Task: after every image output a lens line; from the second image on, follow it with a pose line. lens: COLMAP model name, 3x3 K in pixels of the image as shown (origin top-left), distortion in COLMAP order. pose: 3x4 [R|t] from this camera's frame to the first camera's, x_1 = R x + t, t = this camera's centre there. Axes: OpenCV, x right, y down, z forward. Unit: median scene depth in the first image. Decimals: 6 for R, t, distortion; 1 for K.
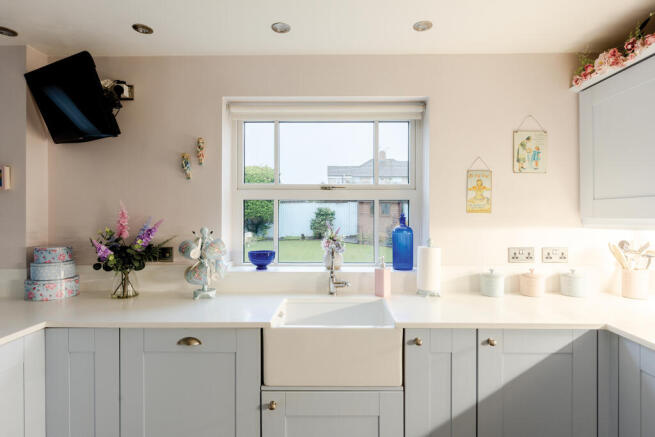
lens RADIAL K [[364.3, 0, 328.5], [0, 364.3, 214.4], [0, 0, 1]] dist [-0.004403, 0.000508]
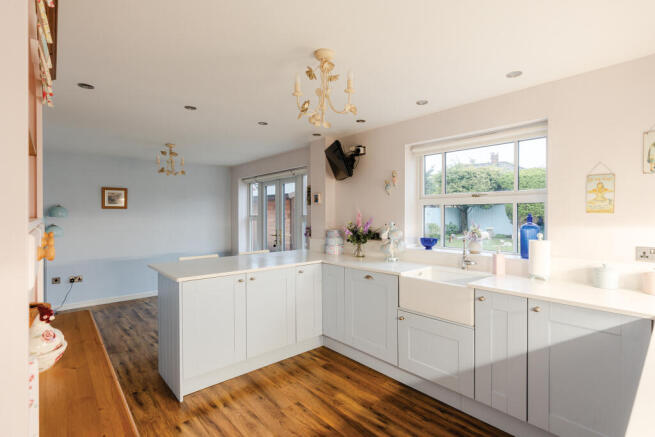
lens RADIAL K [[312.8, 0, 325.6], [0, 312.8, 217.0], [0, 0, 1]] dist [-0.002288, -0.000184]
pose [[0.666263, 0.004425, -0.745704, 0.566792], [0.000997, 0.999976, 0.006825, 0.000956], [0.745716, -0.005290, 0.666243, -0.251299]]
